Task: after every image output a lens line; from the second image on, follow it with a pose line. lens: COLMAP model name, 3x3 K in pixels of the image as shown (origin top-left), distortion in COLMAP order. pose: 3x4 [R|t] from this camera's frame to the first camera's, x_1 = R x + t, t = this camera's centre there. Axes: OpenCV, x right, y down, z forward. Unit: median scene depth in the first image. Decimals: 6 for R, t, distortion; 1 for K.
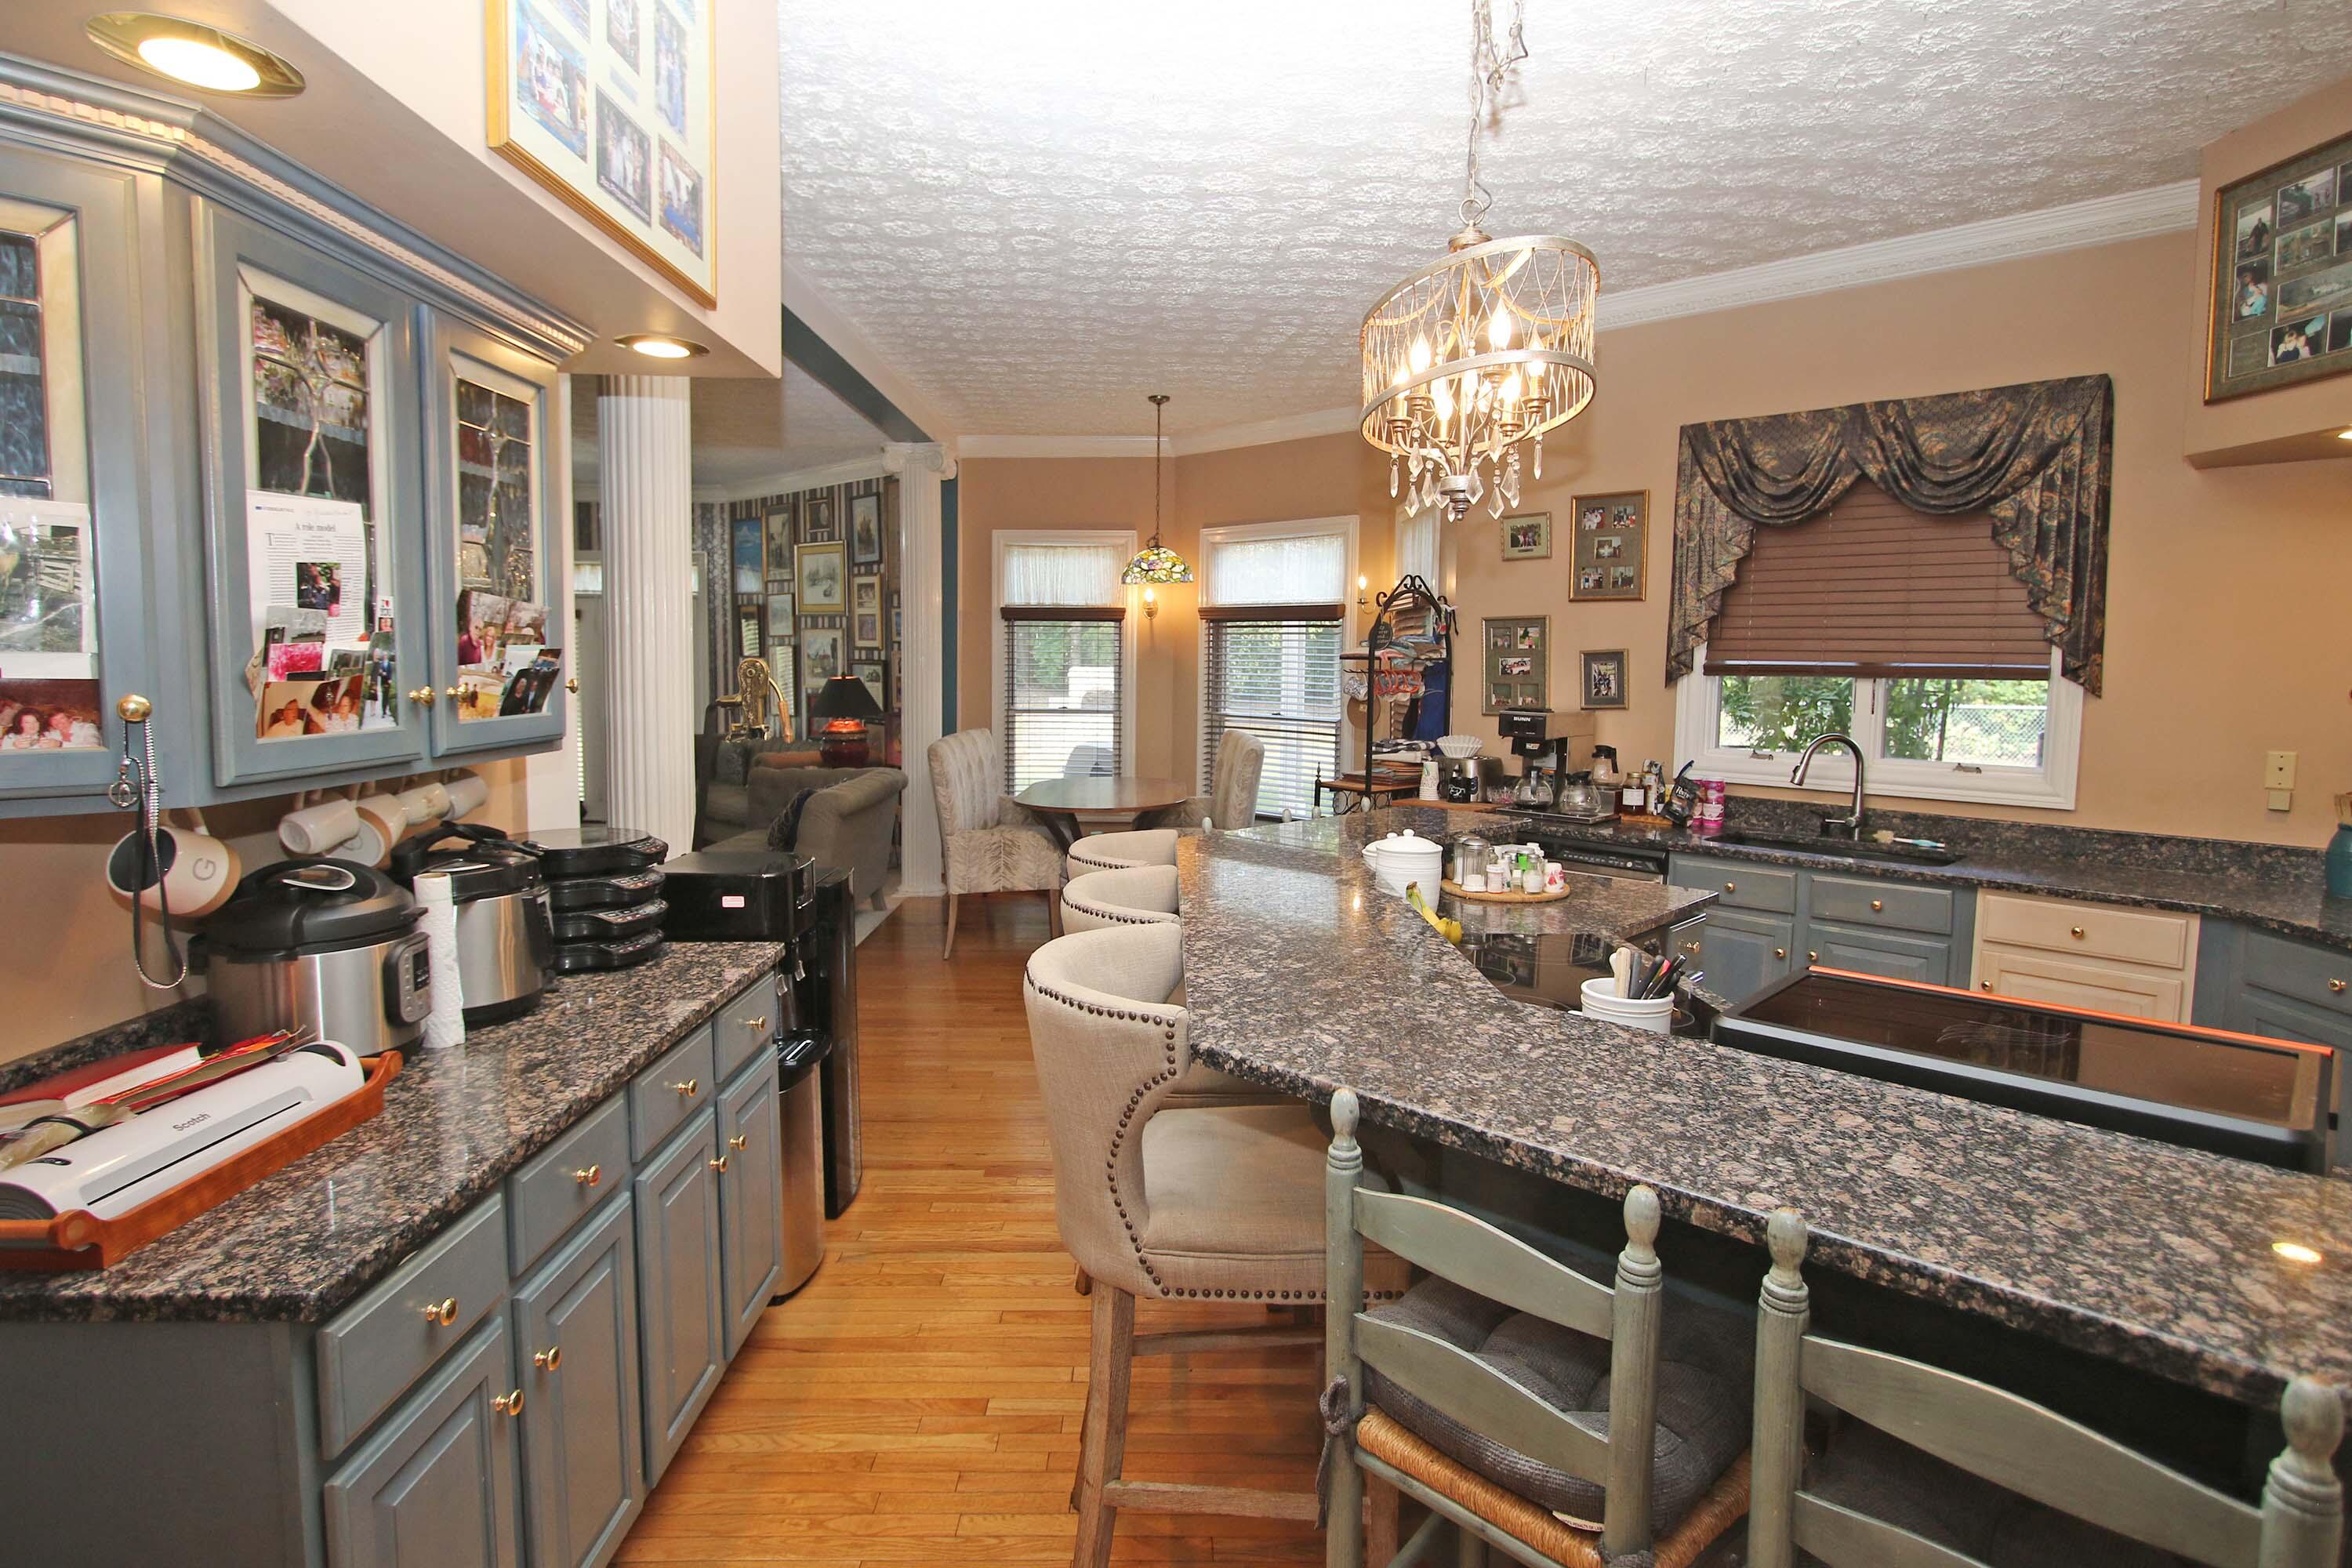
lens RADIAL K [[1258.8, 0, 1177.3], [0, 1258.8, 757.4], [0, 0, 1]] dist [-0.006403, 0.000515]
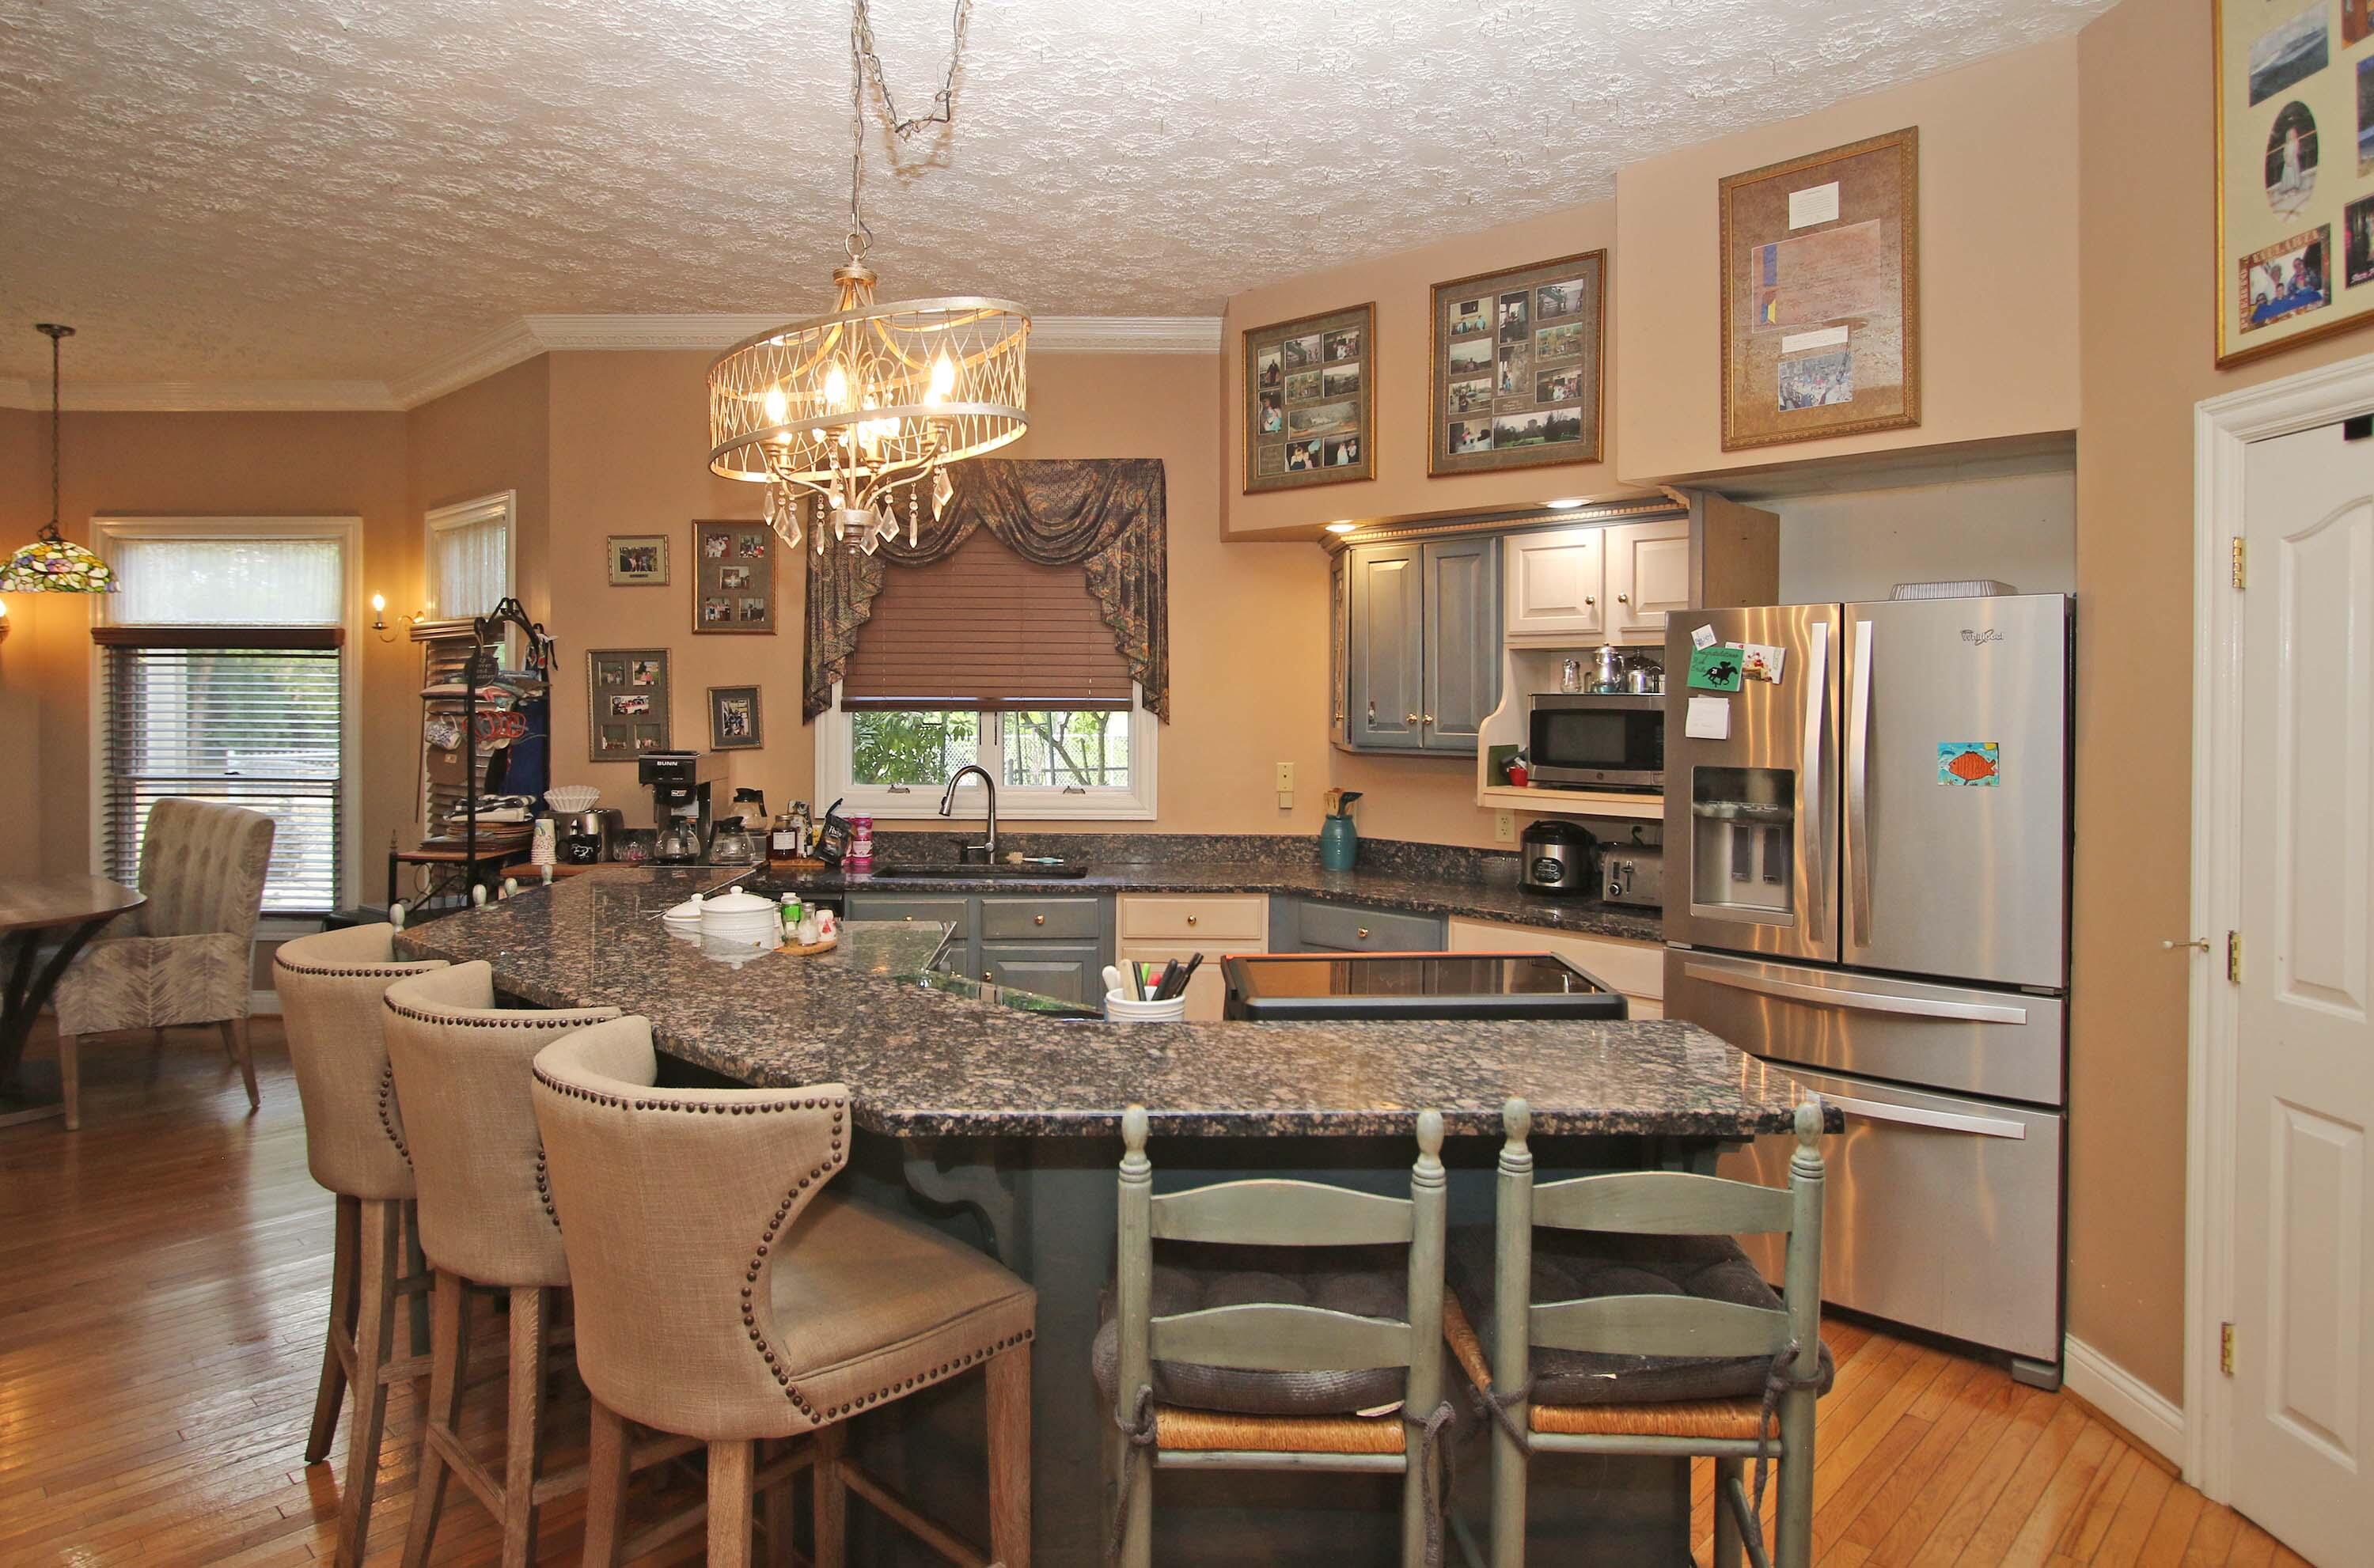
lens RADIAL K [[1413.9, 0, 1187.3], [0, 1413.9, 708.4], [0, 0, 1]] dist [-0.029431, 0.027705]
pose [[0.700727, -0.013570, 0.713301, -0.210312], [0.062659, 0.997126, -0.042586, -0.004289], [-0.710673, 0.074536, 0.699563, 0.038337]]
